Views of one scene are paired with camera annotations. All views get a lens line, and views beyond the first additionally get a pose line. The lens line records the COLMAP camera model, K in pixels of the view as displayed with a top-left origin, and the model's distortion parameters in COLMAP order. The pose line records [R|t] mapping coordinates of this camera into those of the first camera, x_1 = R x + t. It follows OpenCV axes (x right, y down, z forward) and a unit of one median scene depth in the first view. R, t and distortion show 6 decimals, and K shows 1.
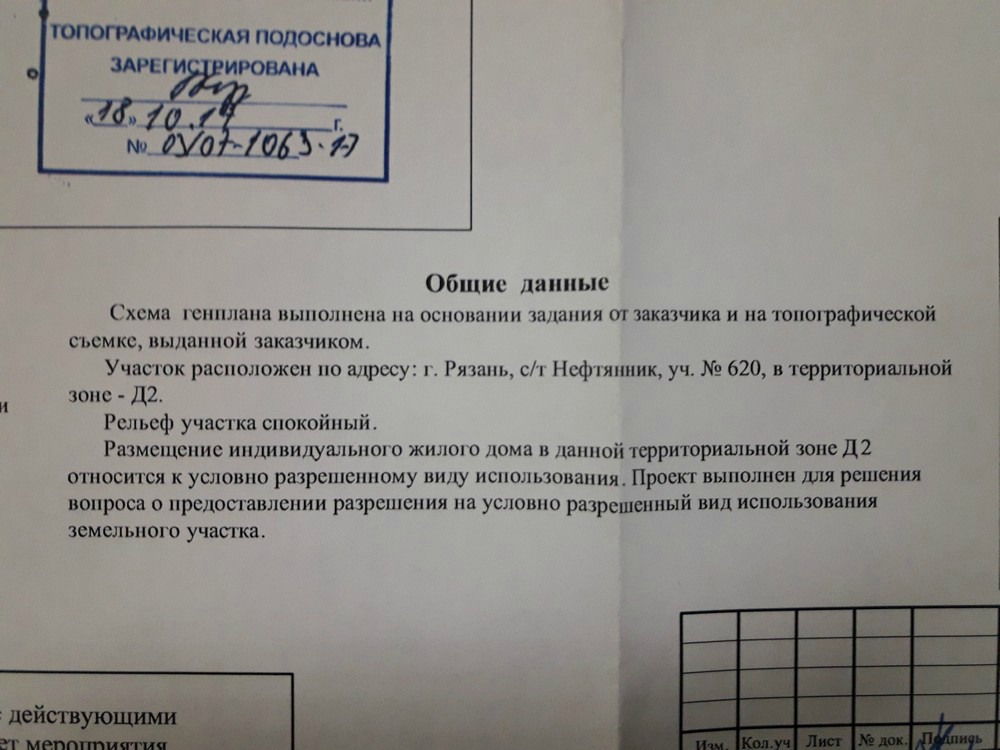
lens RADIAL K [[826.4, 0, 557.8], [0, 826.4, 344.5], [0, 0, 1]] dist [0.072866, -0.184706]
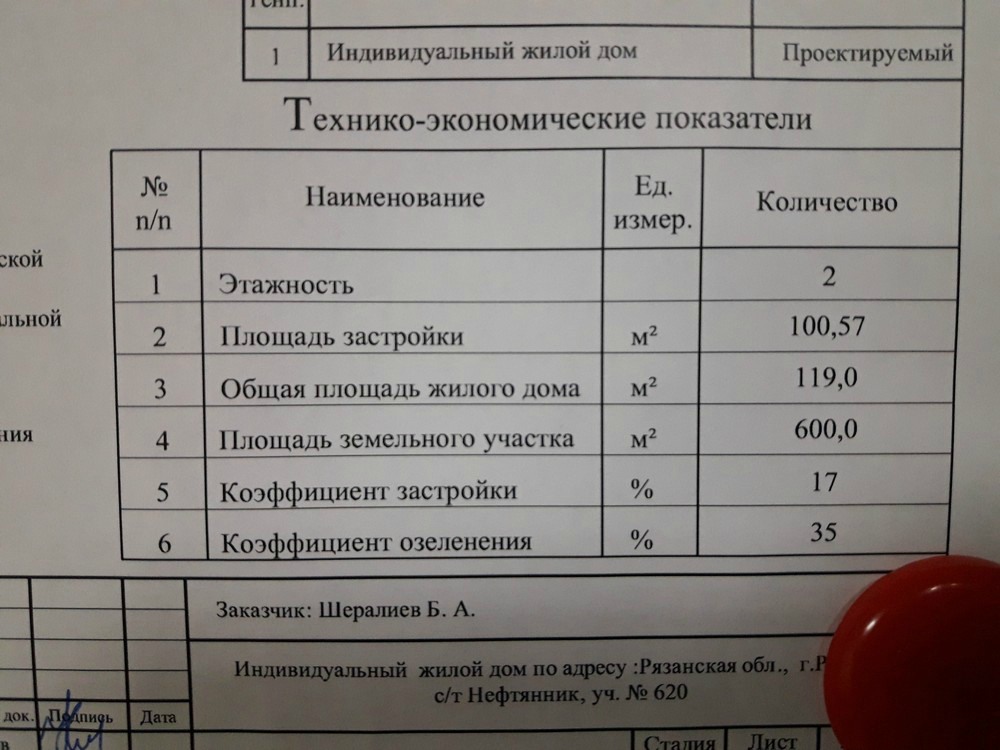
lens RADIAL K [[826.4, 0, 473.5], [0, 826.4, 370.6], [0, 0, 1]] dist [0.072866, -0.184706]
pose [[0.999966, -0.003645, -0.007393, 0.931527], [0.004044, 0.998493, 0.054730, 0.037270], [0.007183, -0.054758, 0.998474, 0.089820]]
